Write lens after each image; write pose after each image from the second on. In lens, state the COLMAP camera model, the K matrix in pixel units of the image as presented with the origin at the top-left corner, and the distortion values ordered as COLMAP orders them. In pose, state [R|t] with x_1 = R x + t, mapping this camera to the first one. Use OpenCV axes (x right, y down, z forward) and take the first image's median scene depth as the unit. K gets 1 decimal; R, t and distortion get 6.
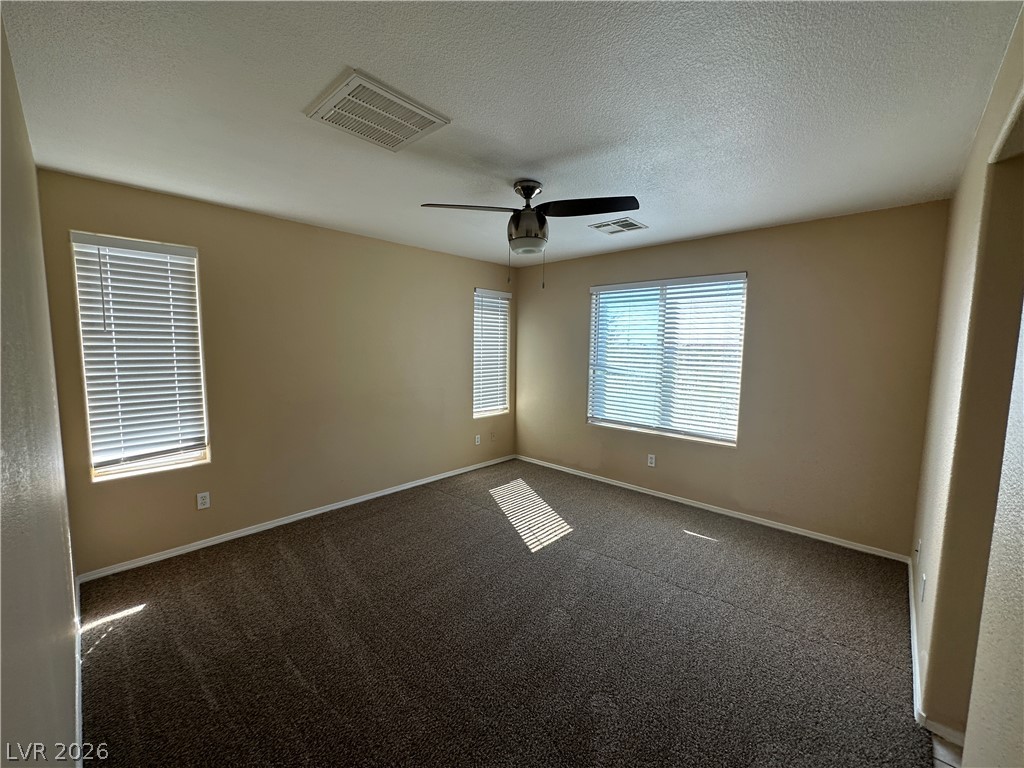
lens RADIAL K [[409.7, 0, 512.8], [0, 409.7, 384.4], [0, 0, 1]] dist [-0.004623, 0.000847]
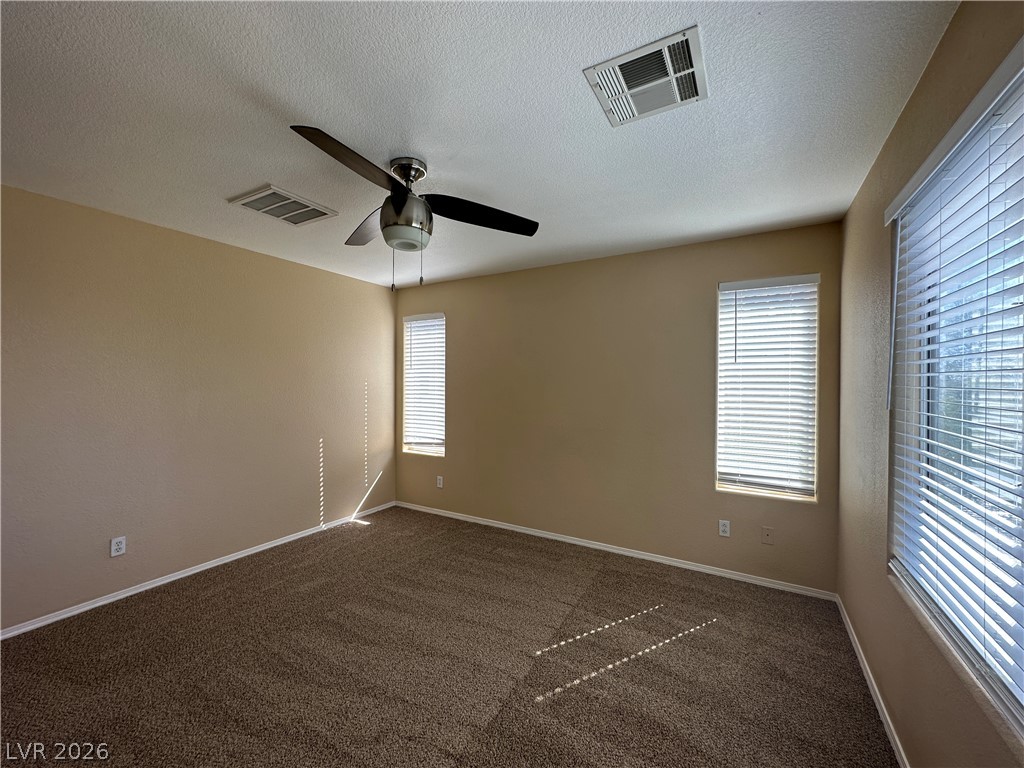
lens RADIAL K [[409.7, 0, 513.4], [0, 409.7, 384.3], [0, 0, 1]] dist [-0.004623, 0.000847]
pose [[0.218136, -0.007473, -0.975890, 0.729463], [-0.100682, 0.994463, -0.030120, -0.044999], [0.970711, 0.104825, 0.216175, 0.900571]]
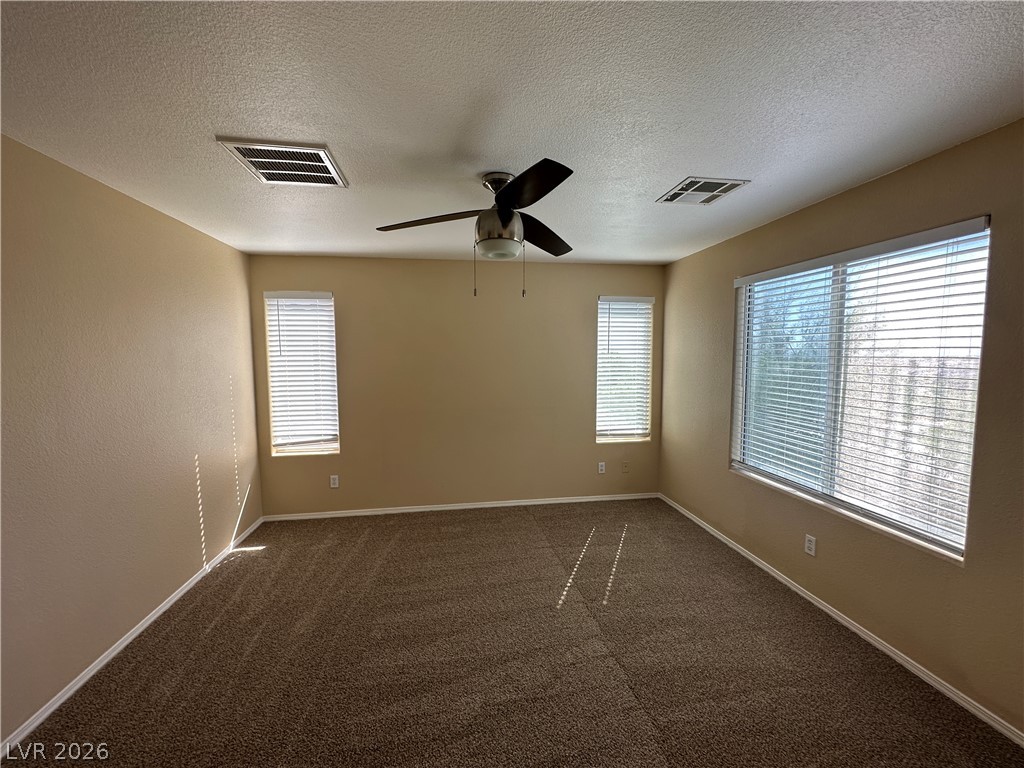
lens RADIAL K [[409.7, 0, 511.7], [0, 409.7, 383.4], [0, 0, 1]] dist [-0.004623, 0.000847]
pose [[0.782477, 0.028899, -0.622008, 0.504445], [-0.046309, 0.998857, -0.011849, -0.043281], [0.620955, 0.038076, 0.782921, 0.307253]]
